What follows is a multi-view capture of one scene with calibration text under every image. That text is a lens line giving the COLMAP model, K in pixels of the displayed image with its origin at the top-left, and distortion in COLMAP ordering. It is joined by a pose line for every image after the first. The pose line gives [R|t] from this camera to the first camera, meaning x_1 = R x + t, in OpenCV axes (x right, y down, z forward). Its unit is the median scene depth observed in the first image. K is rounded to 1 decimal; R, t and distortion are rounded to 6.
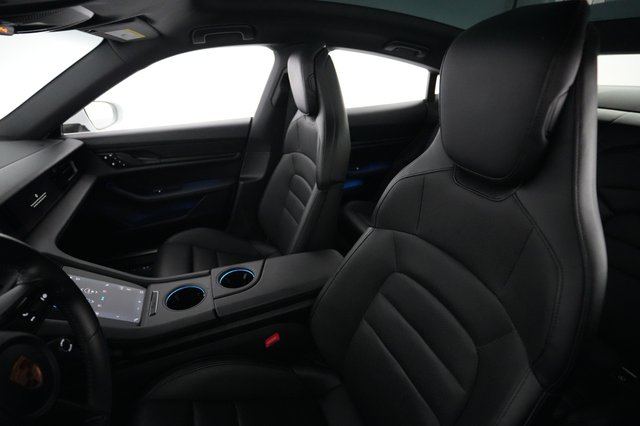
lens RADIAL K [[308.2, 0, 320.0], [0, 308.2, 213.0], [0, 0, 1]] dist [0.001810, 0.000256]
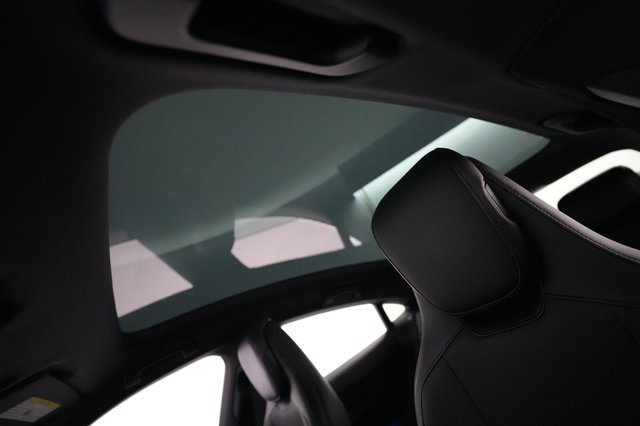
lens RADIAL K [[308.2, 0, 320.0], [0, 308.2, 213.0], [0, 0, 1]] dist [0.001810, 0.000256]
pose [[0.884002, -0.349174, 0.310834, -0.028851], [0.458972, 0.521959, -0.718960, 0.062259], [0.088799, 0.778226, 0.621674, 0.135612]]
